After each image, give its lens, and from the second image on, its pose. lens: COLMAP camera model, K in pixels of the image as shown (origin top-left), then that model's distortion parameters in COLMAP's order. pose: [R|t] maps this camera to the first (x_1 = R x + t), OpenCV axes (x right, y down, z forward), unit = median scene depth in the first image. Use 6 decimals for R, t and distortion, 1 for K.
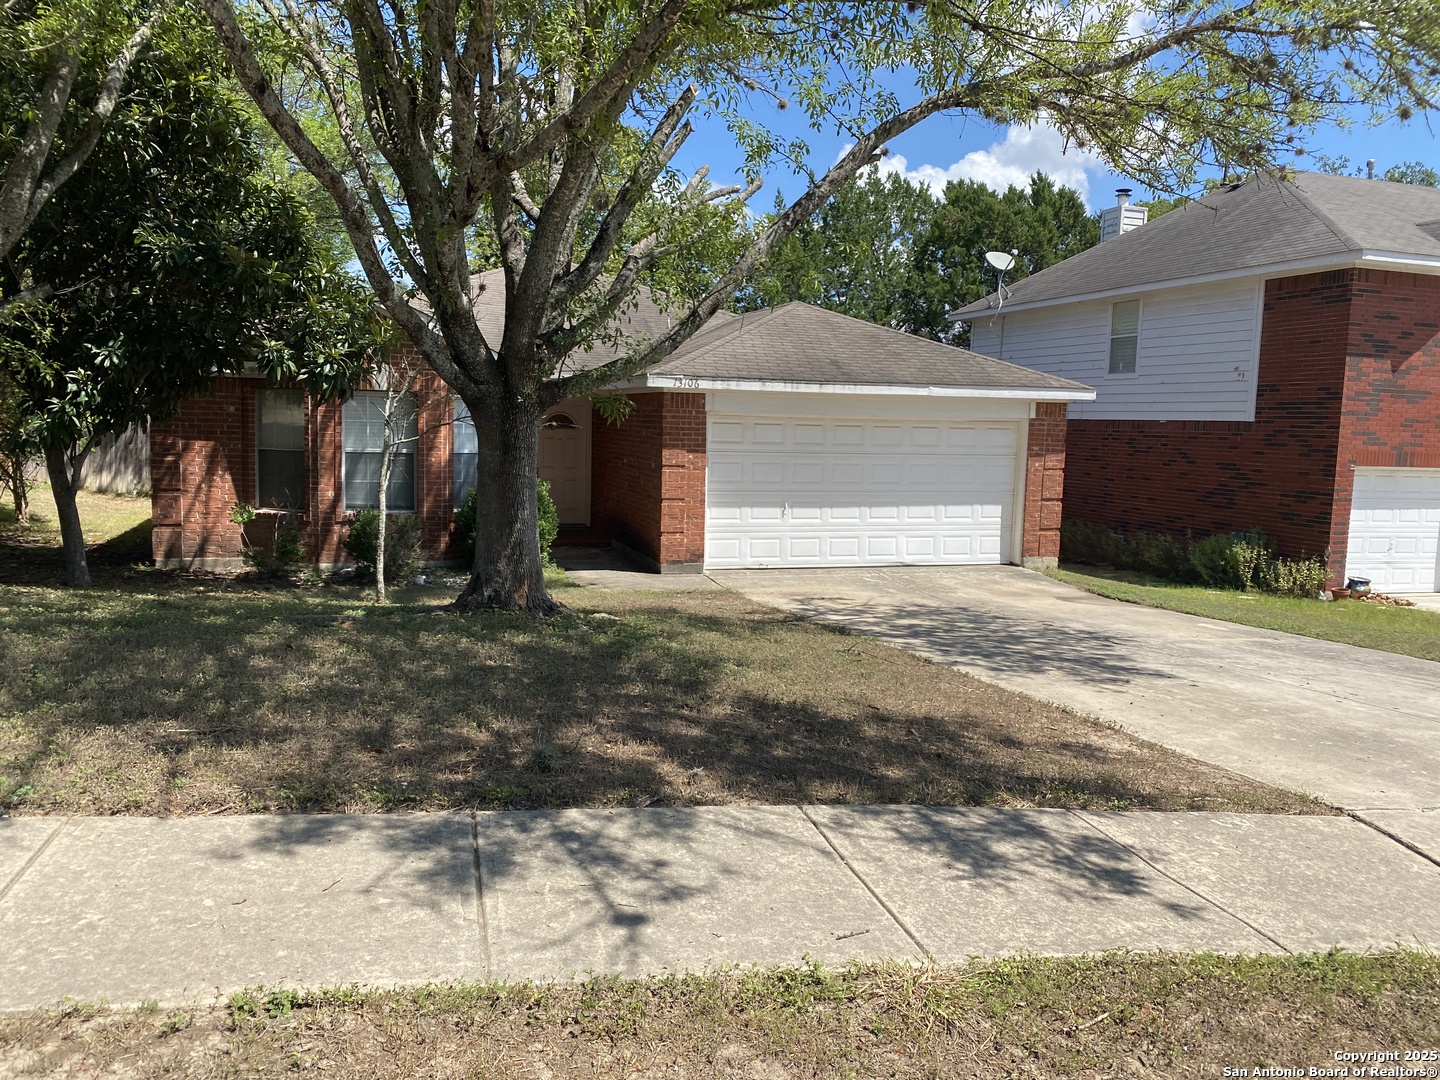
lens RADIAL K [[1100.2, 0, 721.4], [0, 1100.2, 540.3], [0, 0, 1]] dist [0.051449, -0.054468]
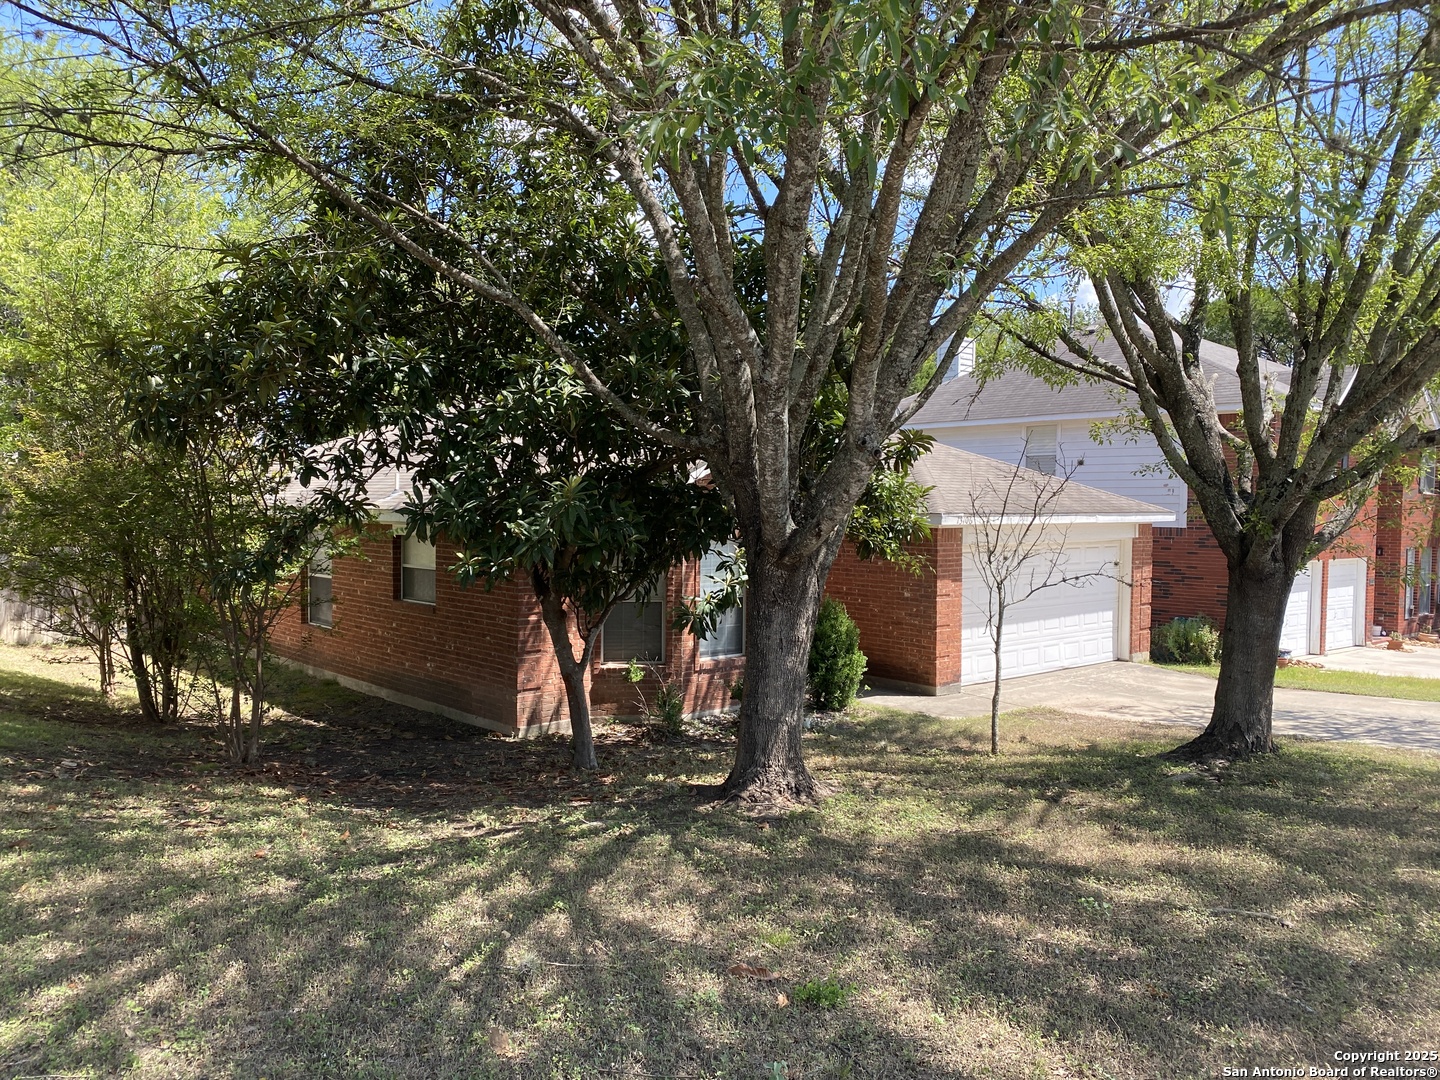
lens RADIAL K [[1100.2, 0, 721.6], [0, 1100.2, 537.9], [0, 0, 1]] dist [0.051449, -0.054468]
pose [[0.921432, -0.030496, 0.387342, -0.664171], [0.057897, 0.996562, -0.059267, -0.071788], [-0.384202, 0.077036, 0.920029, 0.074140]]
